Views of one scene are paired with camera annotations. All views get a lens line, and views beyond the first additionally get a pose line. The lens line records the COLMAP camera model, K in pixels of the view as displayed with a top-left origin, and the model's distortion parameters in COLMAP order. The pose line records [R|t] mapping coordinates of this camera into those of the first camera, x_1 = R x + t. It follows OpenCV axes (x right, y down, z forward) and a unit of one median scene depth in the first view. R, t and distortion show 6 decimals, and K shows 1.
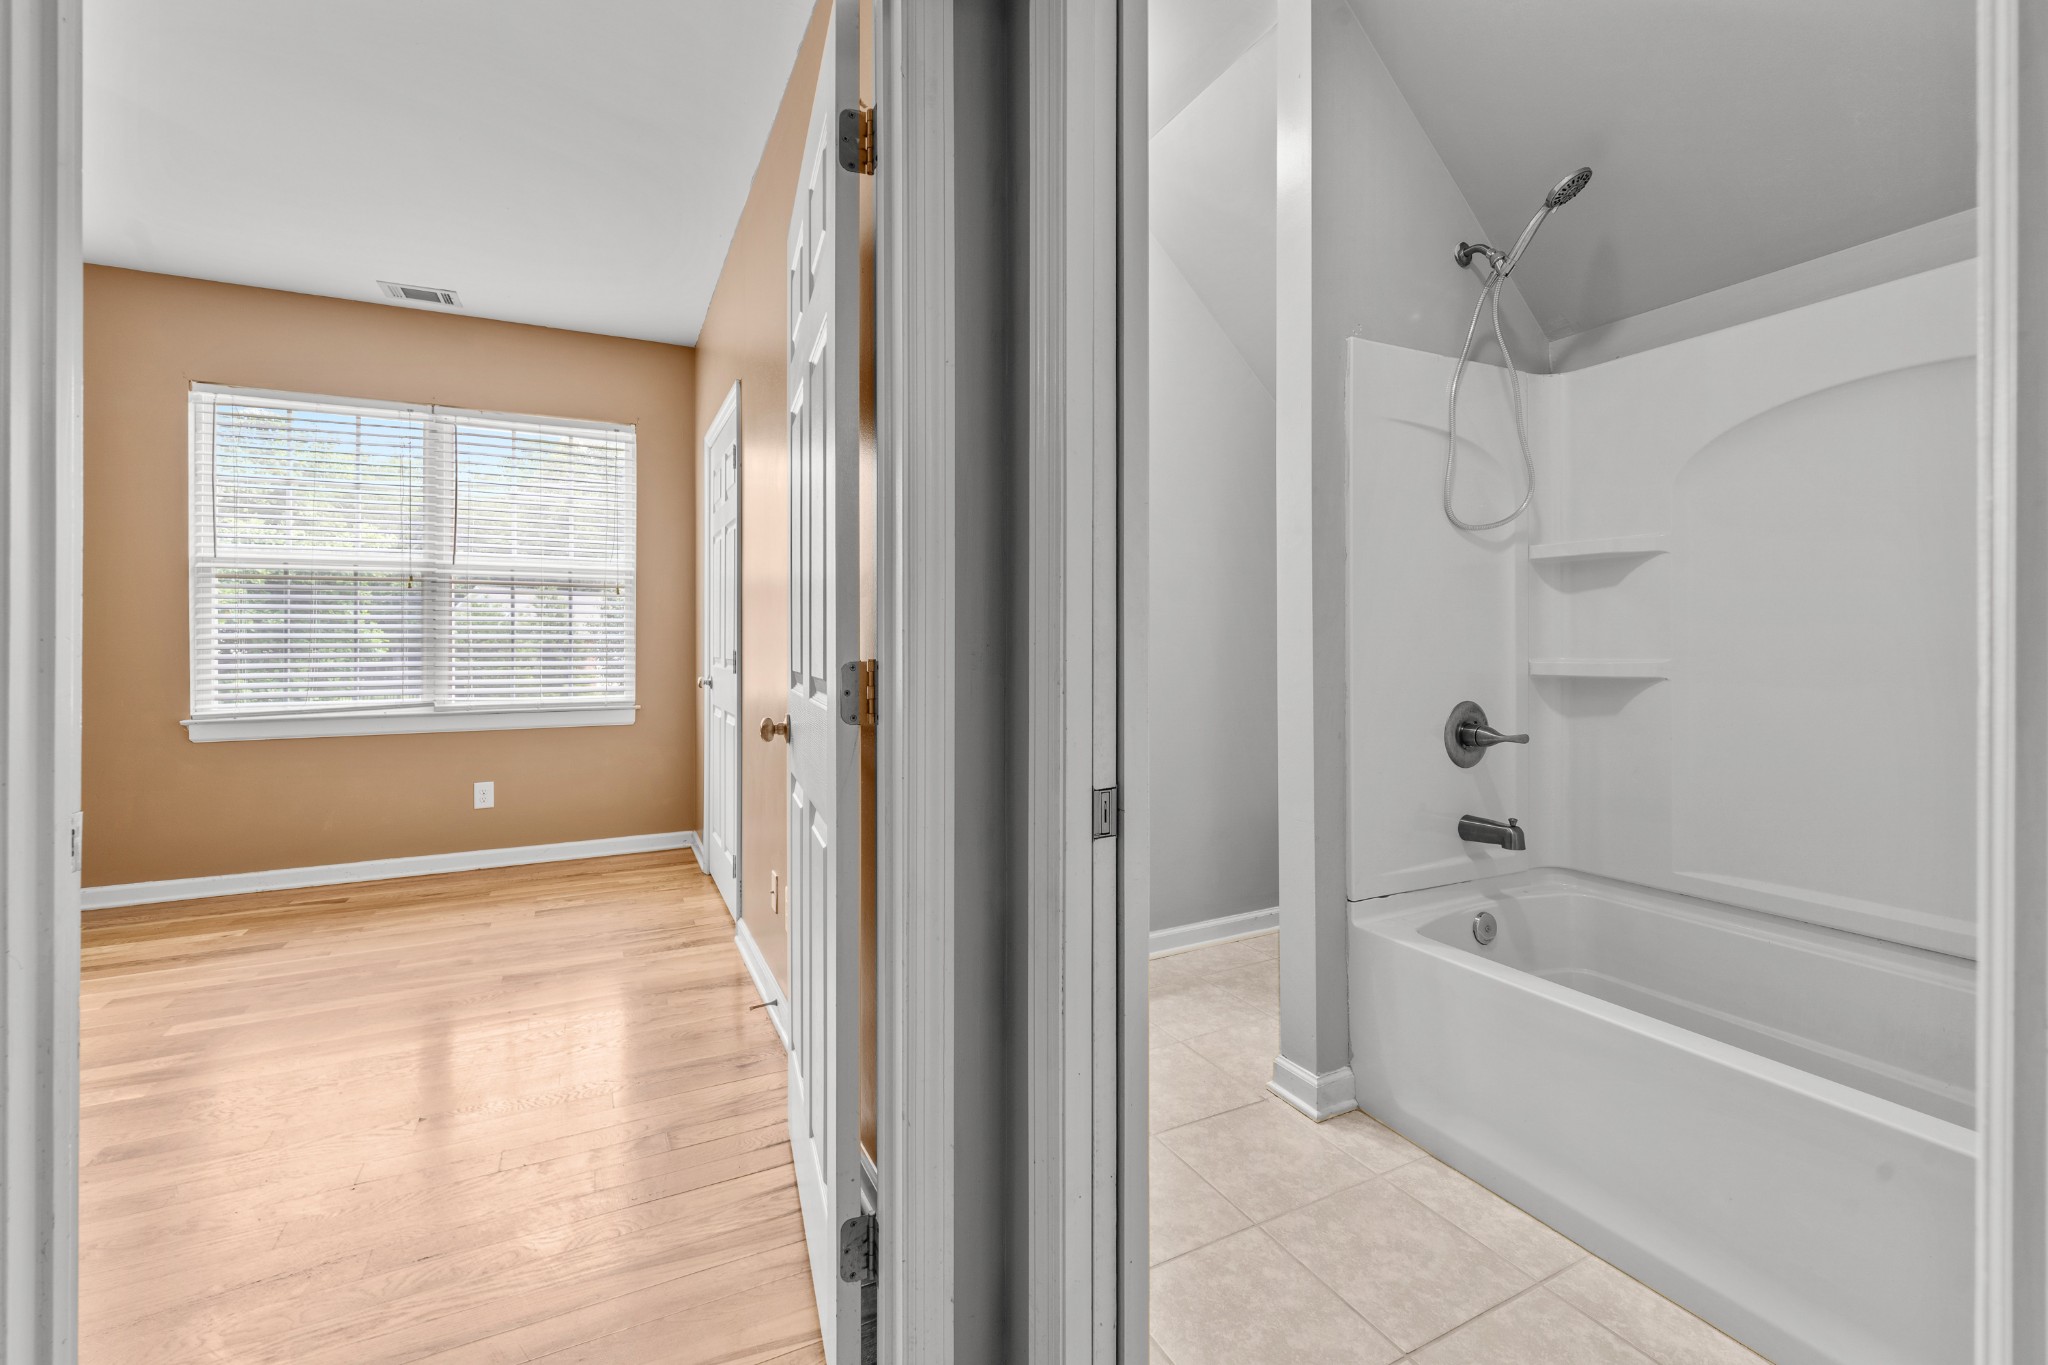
lens RADIAL K [[848.9, 0, 1018.1], [0, 848.9, 650.0], [0, 0, 1]] dist [-0.002261, 0.000352]
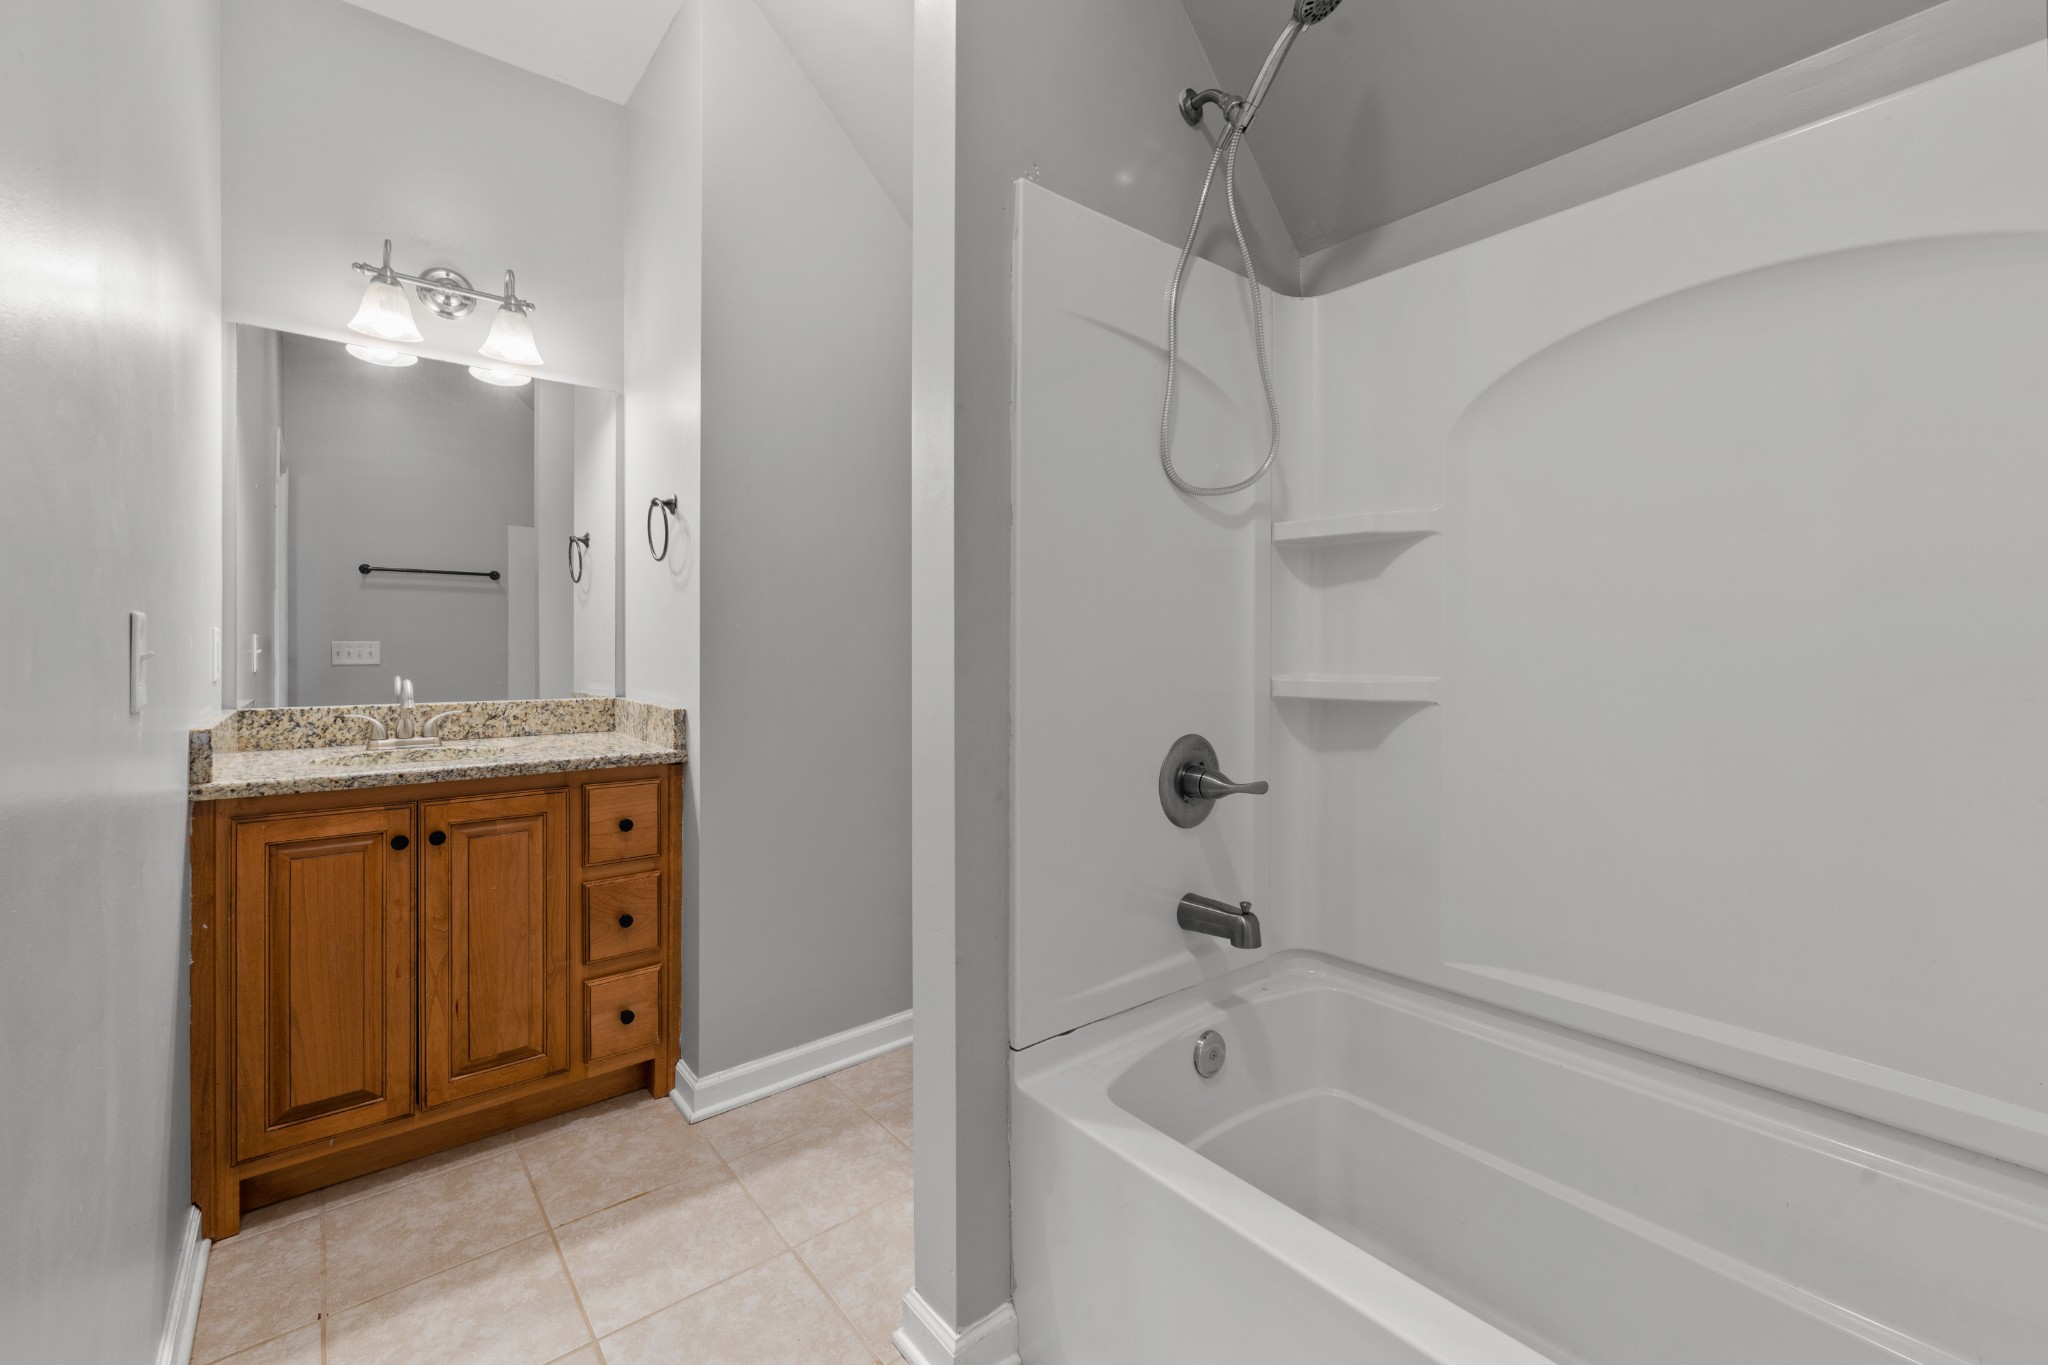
lens RADIAL K [[834.6, 0, 1012.3], [0, 834.6, 663.7], [0, 0, 1]] dist [-0.002155, -0.000344]
pose [[0.976056, 0.003945, 0.217483, 0.231089], [-0.005793, 0.999952, 0.007864, -0.004023], [-0.217442, -0.008935, 0.976032, 0.350084]]
